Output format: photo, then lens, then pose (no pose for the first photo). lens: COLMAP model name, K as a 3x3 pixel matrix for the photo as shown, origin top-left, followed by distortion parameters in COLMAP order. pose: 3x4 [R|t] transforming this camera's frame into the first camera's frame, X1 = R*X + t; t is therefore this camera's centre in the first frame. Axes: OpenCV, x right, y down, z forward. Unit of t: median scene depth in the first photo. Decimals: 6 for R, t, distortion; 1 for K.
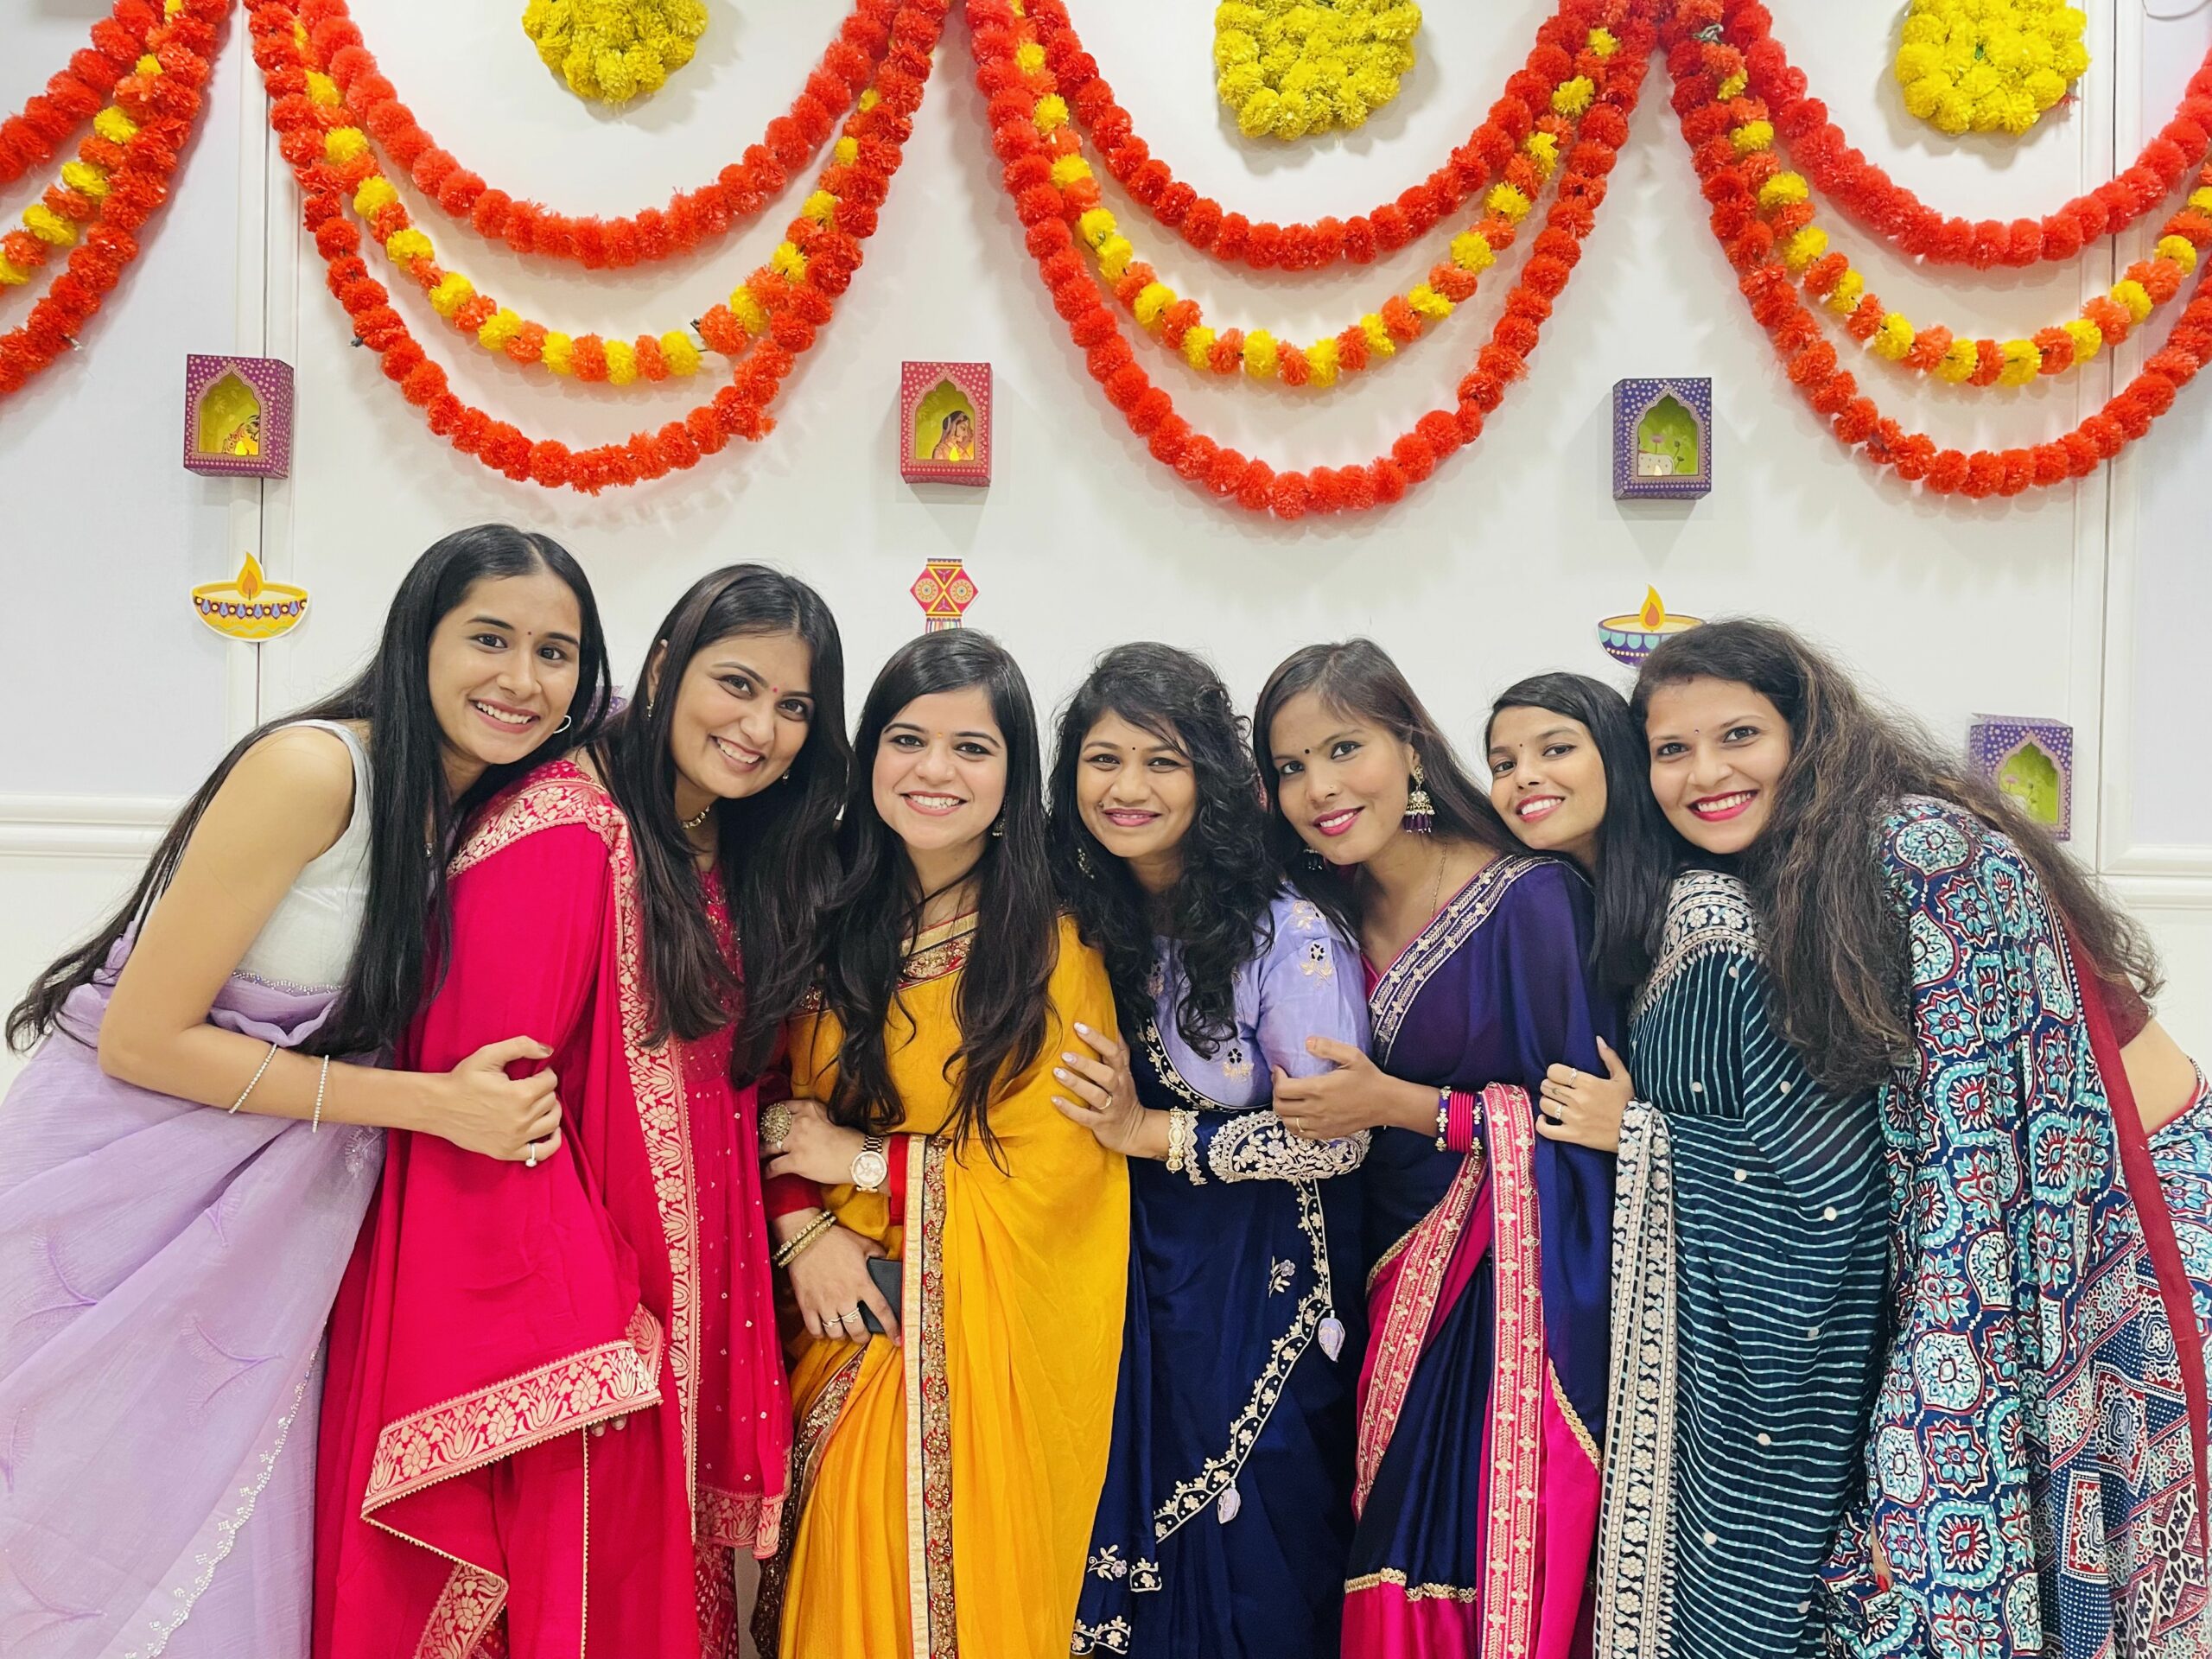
lens RADIAL K [[1665.3, 0, 1094.1], [0, 1665.3, 829.6], [0, 0, 1]] dist [0.079068, -0.087297]
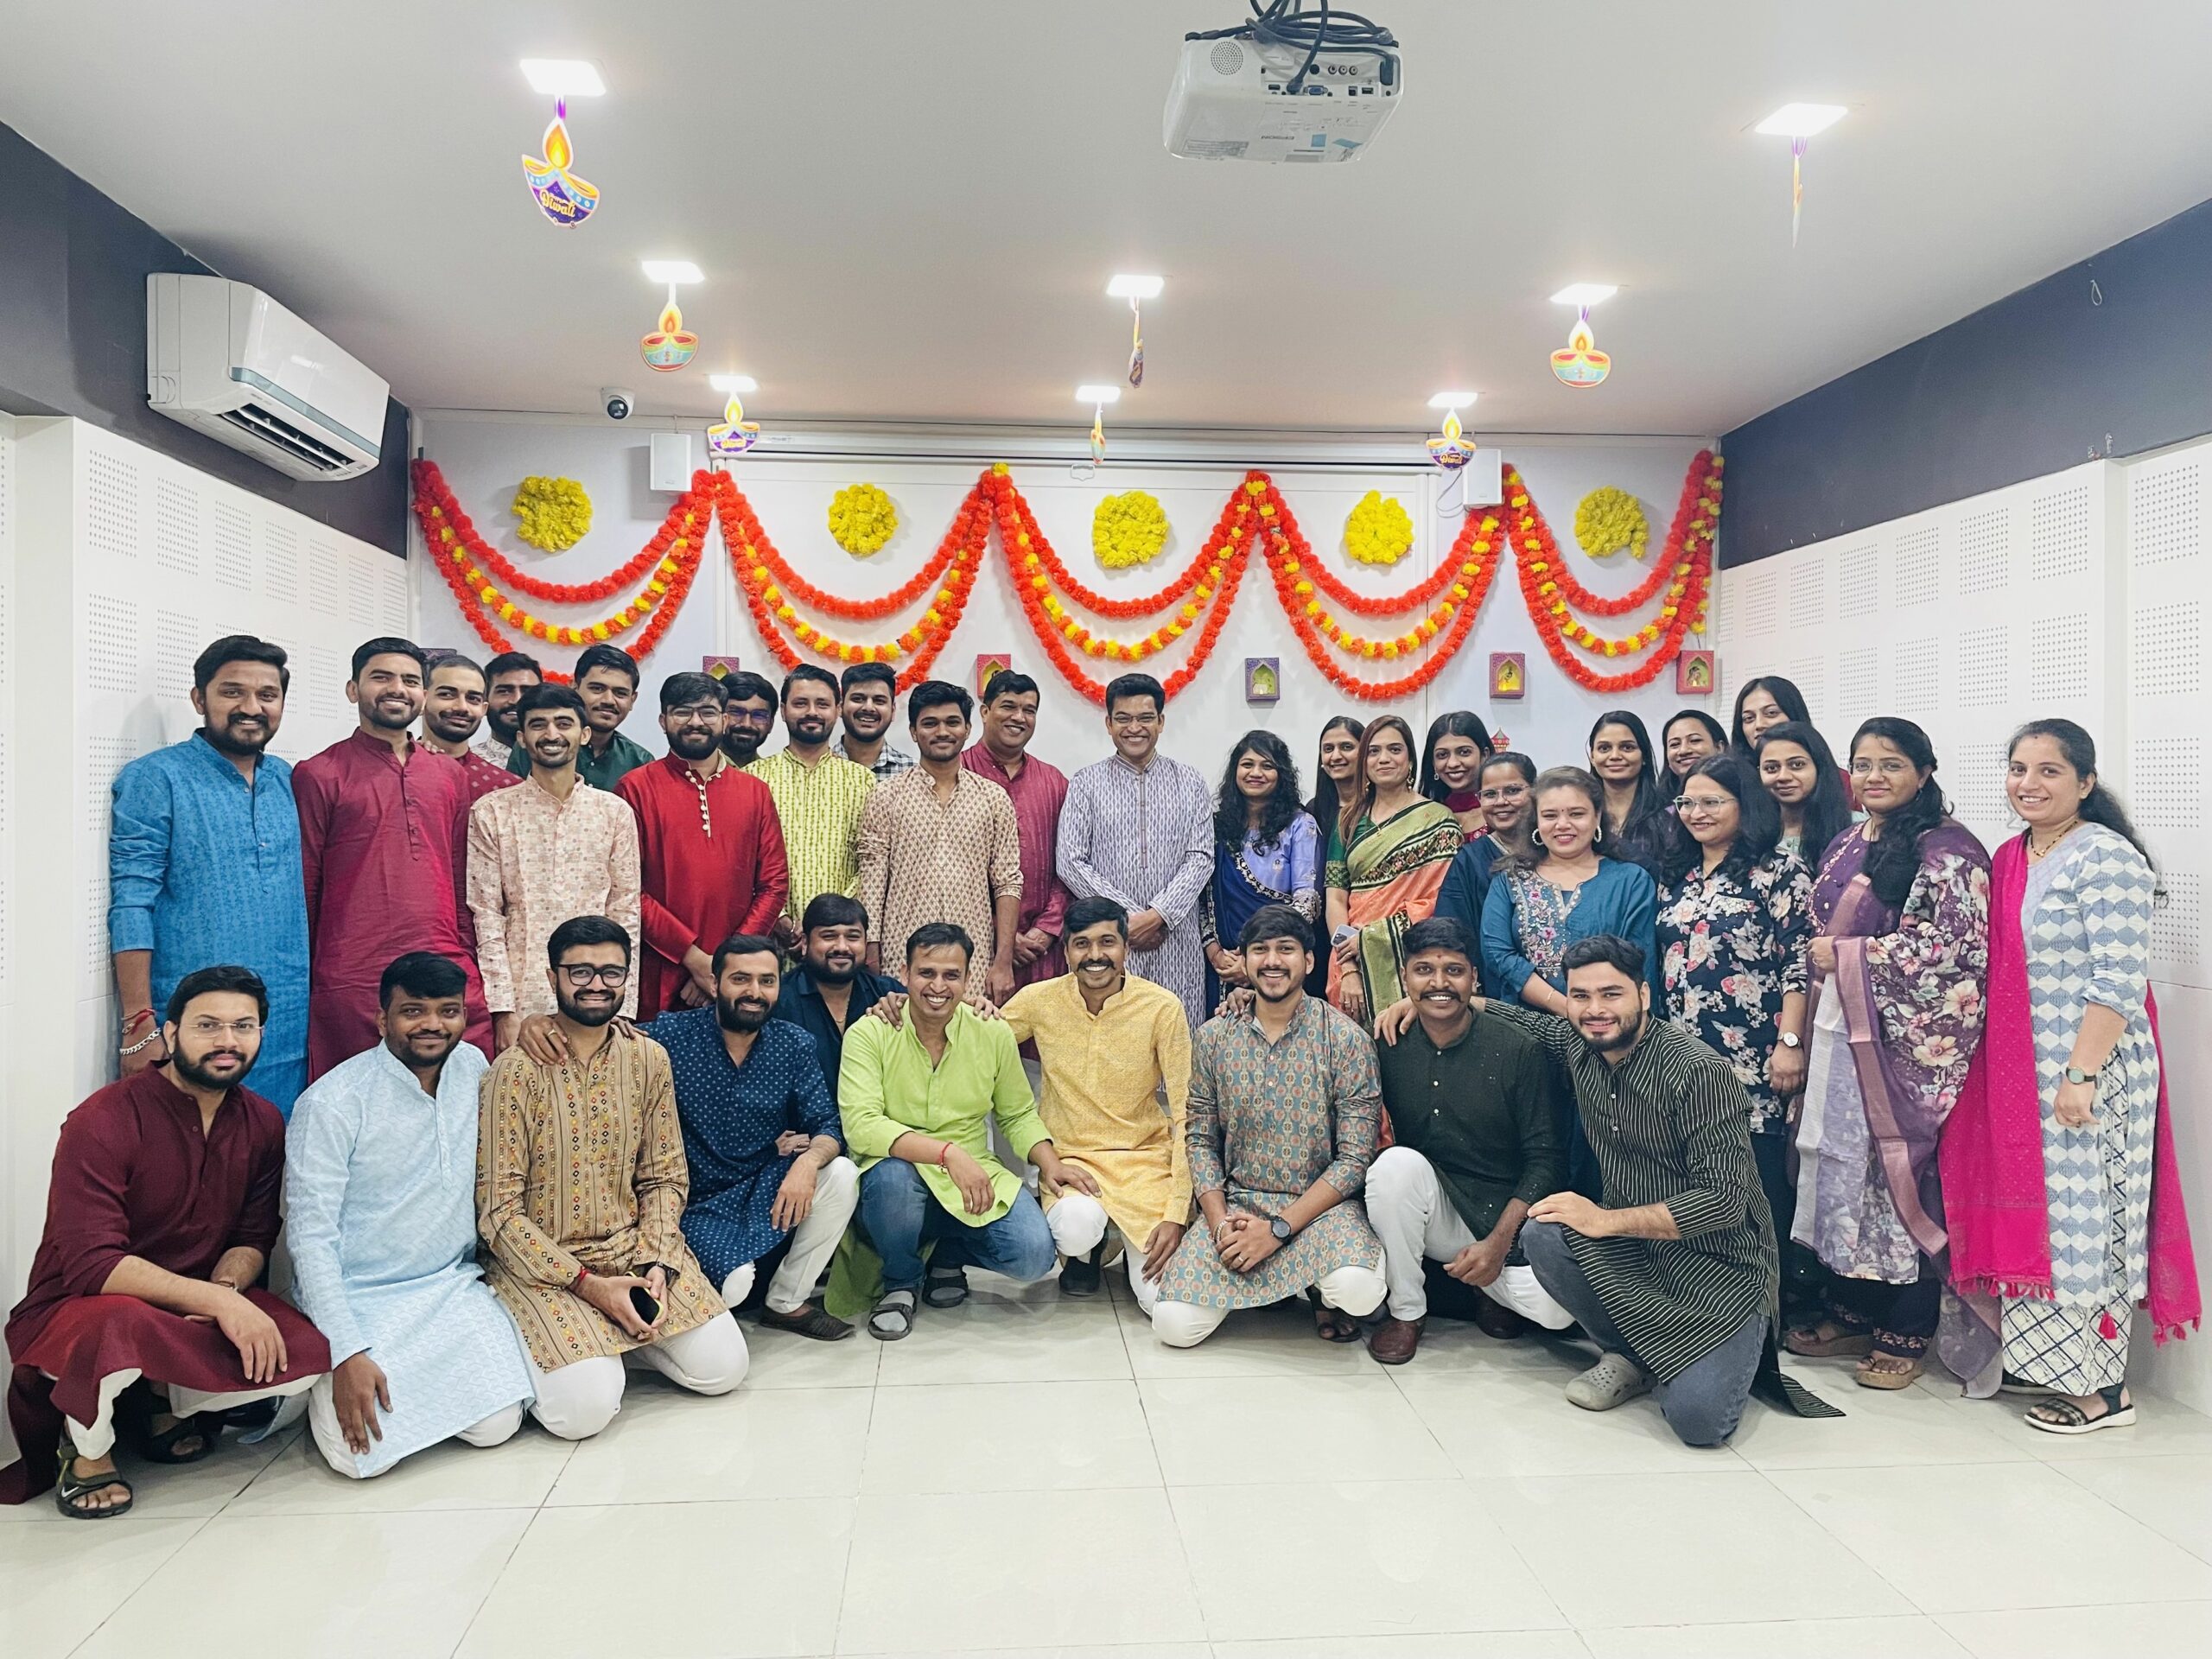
lens RADIAL K [[1665.3, 0, 1097.1], [0, 1665.3, 823.7], [0, 0, 1]] dist [0.079068, -0.087297]
pose [[0.995385, -0.022128, 0.093381, -0.176580], [0.020701, 0.999654, 0.016222, -0.051750], [-0.093708, -0.014214, 0.995498, -1.619421]]
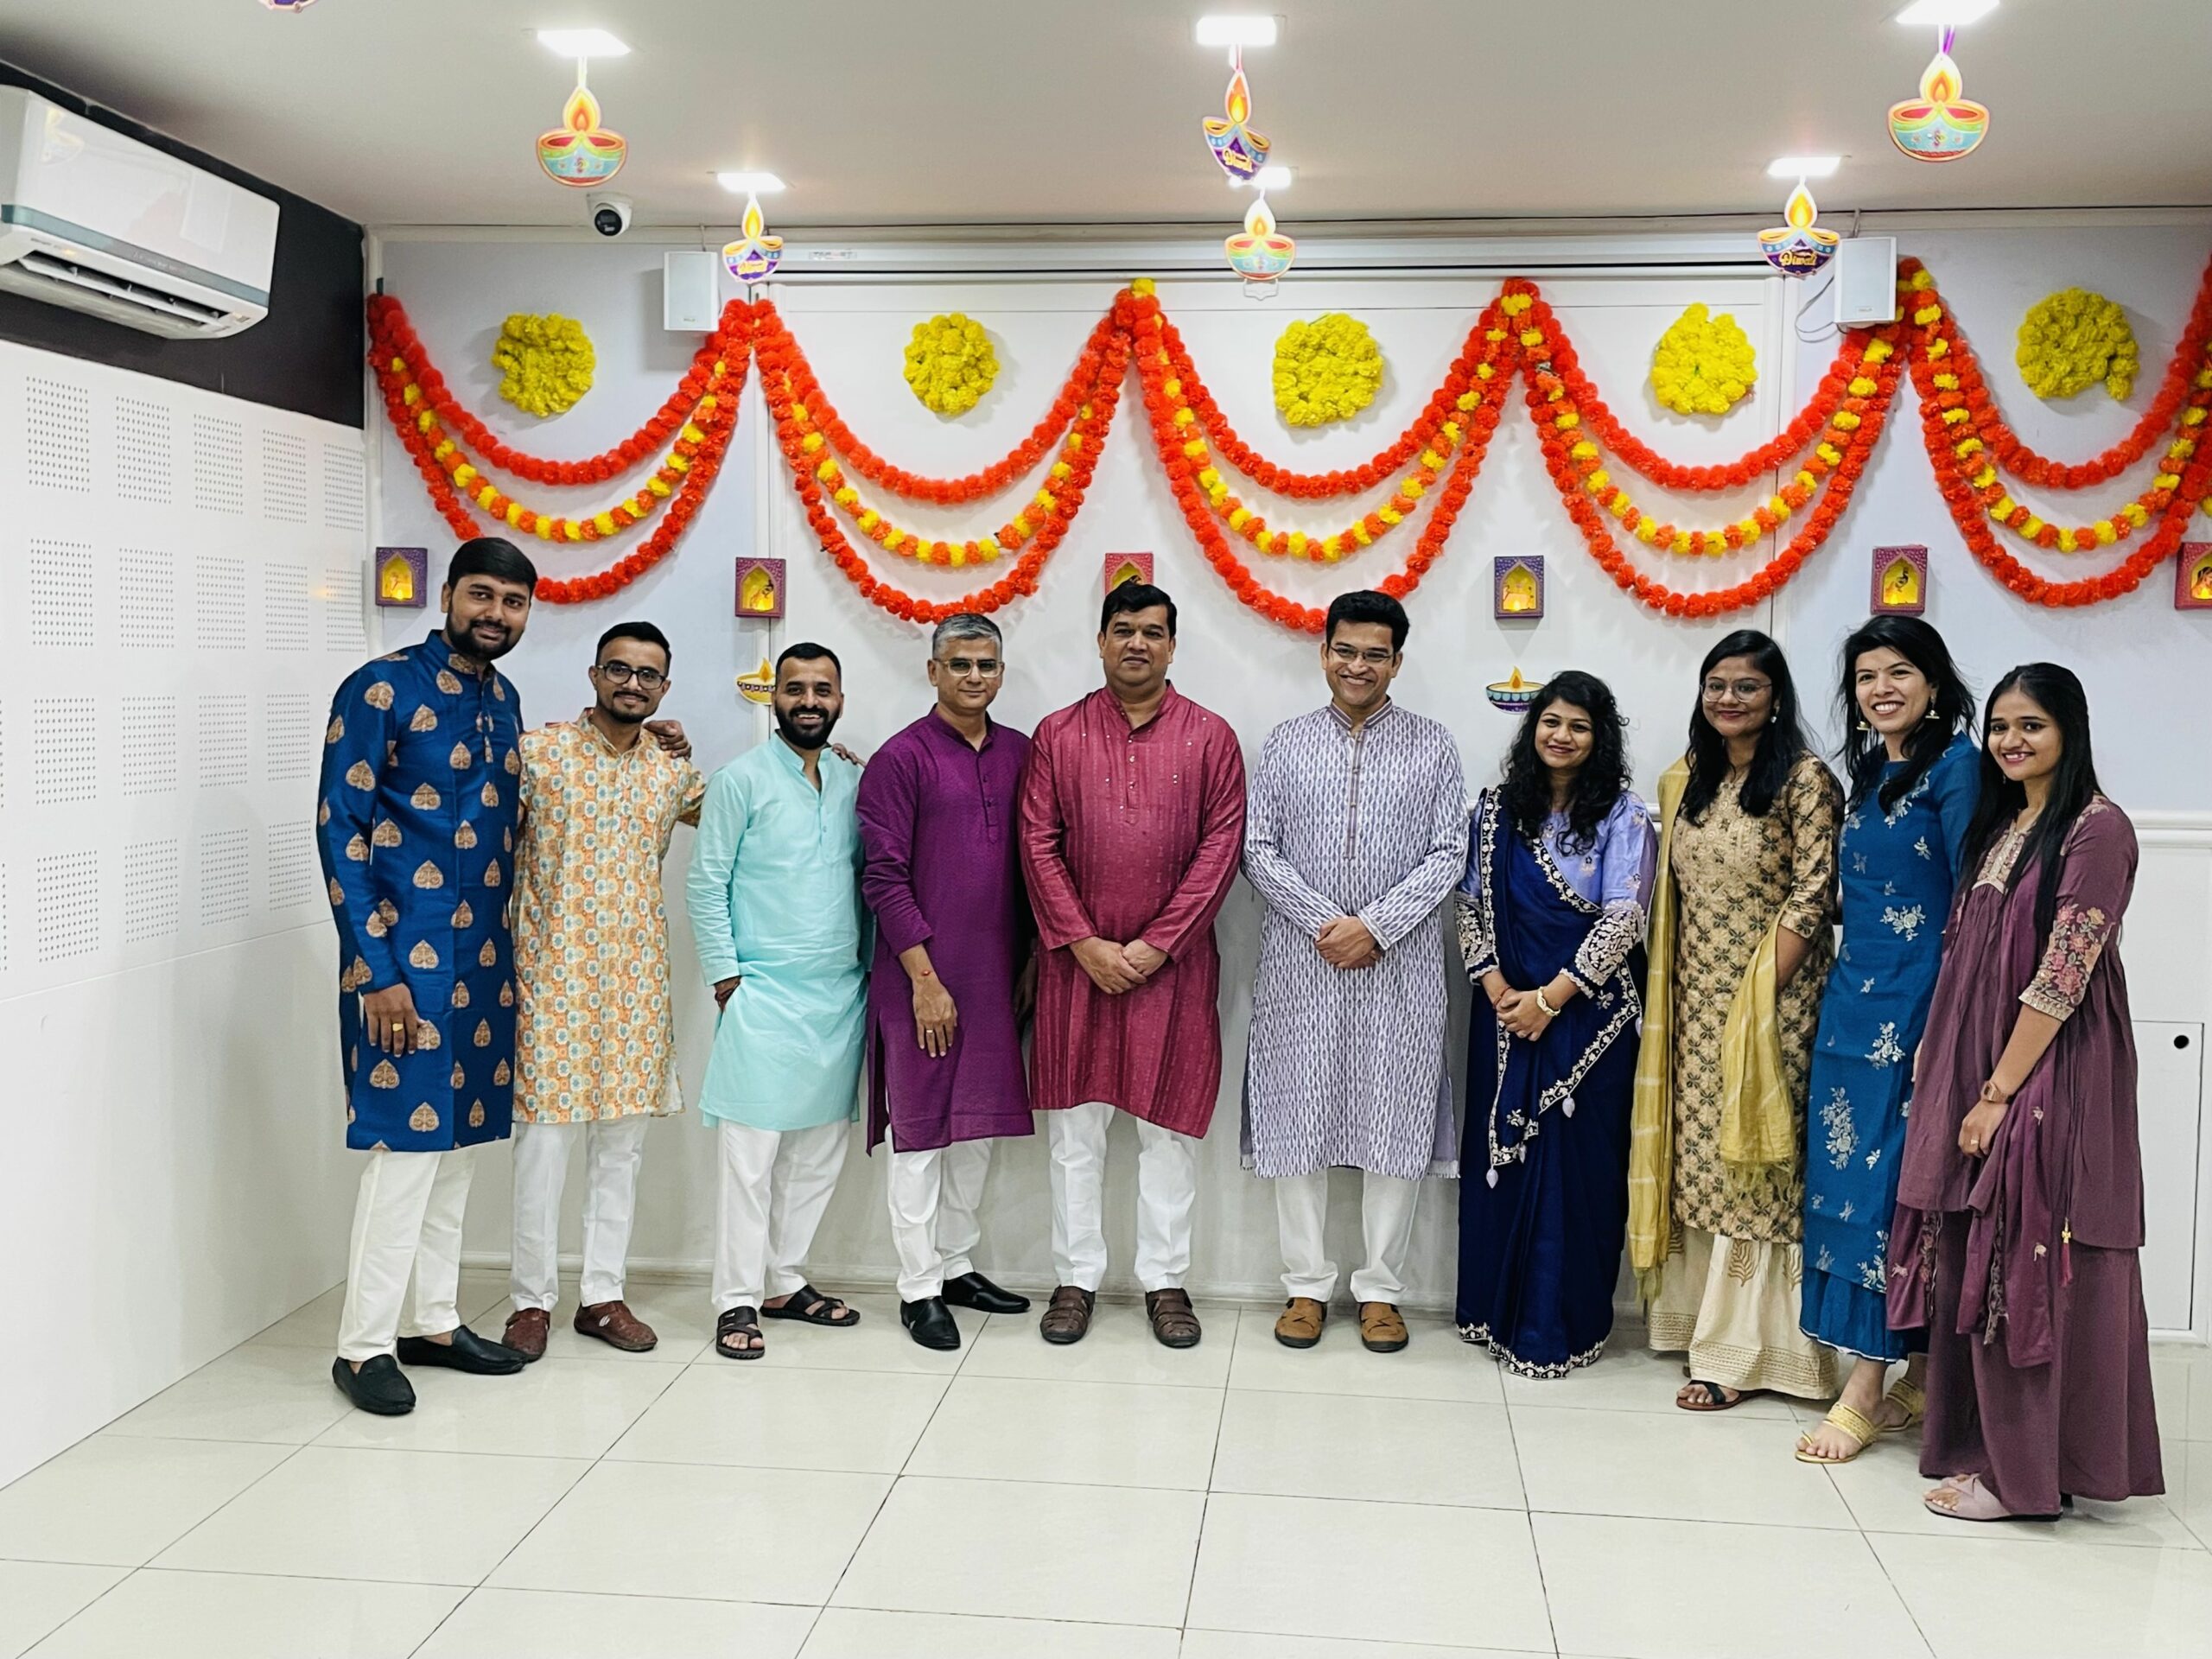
lens RADIAL K [[2200.5, 0, 1109.0], [0, 2200.5, 844.2], [0, 0, 1]] dist [0.056514, 0.000000]
pose [[0.995234, -0.003643, -0.097448, 0.126788], [0.011210, 0.996951, 0.077219, -0.144476], [0.096870, -0.077943, 0.992240, -1.454476]]
